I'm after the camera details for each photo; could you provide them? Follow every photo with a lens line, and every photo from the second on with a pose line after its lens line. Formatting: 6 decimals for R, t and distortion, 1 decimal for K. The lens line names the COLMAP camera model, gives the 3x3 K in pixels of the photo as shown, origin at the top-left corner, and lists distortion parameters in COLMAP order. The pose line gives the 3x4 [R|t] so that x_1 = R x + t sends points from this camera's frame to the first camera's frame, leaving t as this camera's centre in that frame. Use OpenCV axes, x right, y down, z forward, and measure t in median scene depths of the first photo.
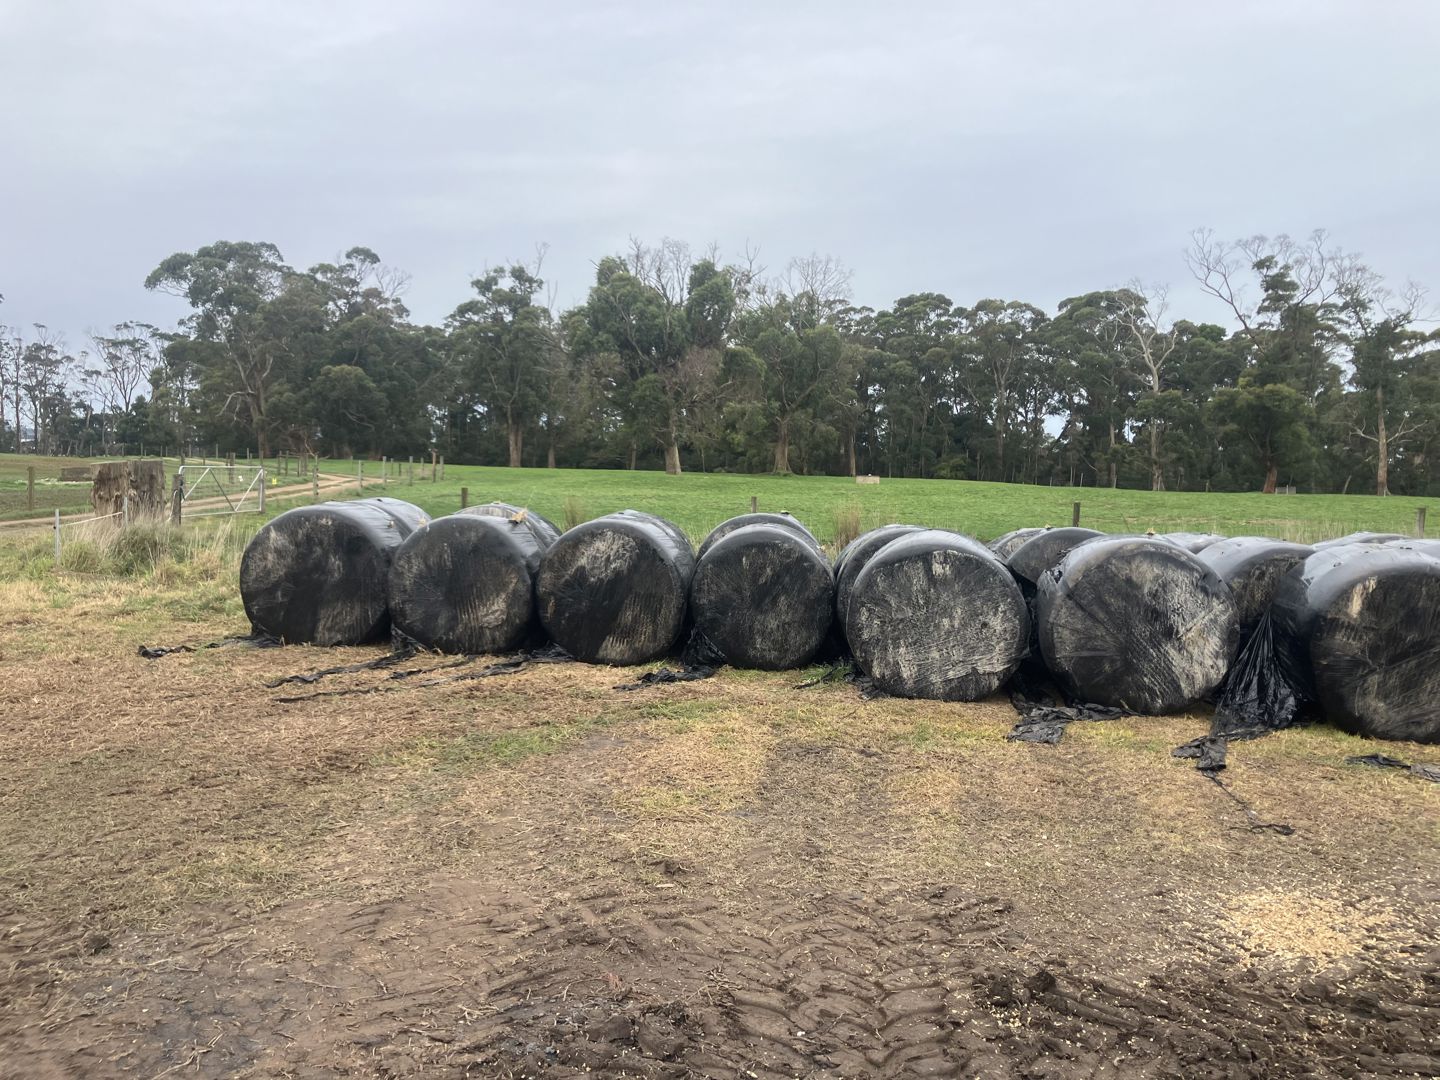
lens RADIAL K [[1187.7, 0, 745.7], [0, 1187.7, 540.8], [0, 0, 1]] dist [0.077161, -0.078234]
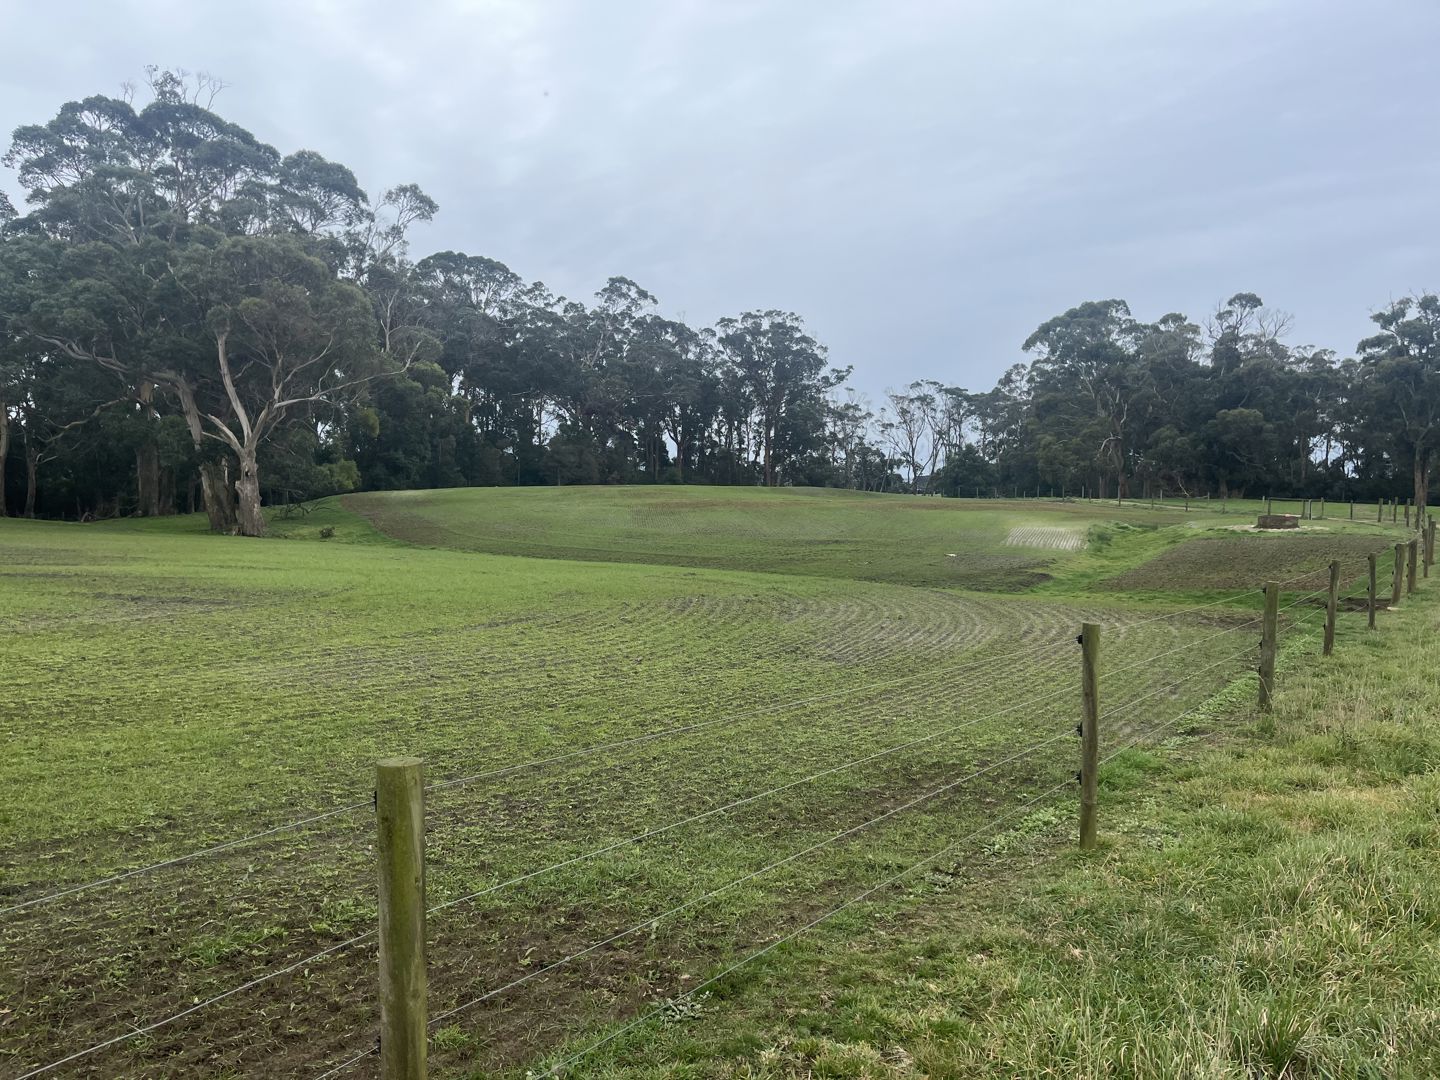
lens RADIAL K [[1099.6, 0, 720.0], [0, 1099.6, 540.0], [0, 0, 1]] dist [0.140180, -0.166103]
pose [[0.867670, 0.012123, -0.496994, -0.139789], [-0.022487, 0.999636, -0.014875, -0.004599], [0.496633, 0.024082, 0.867627, -0.038830]]
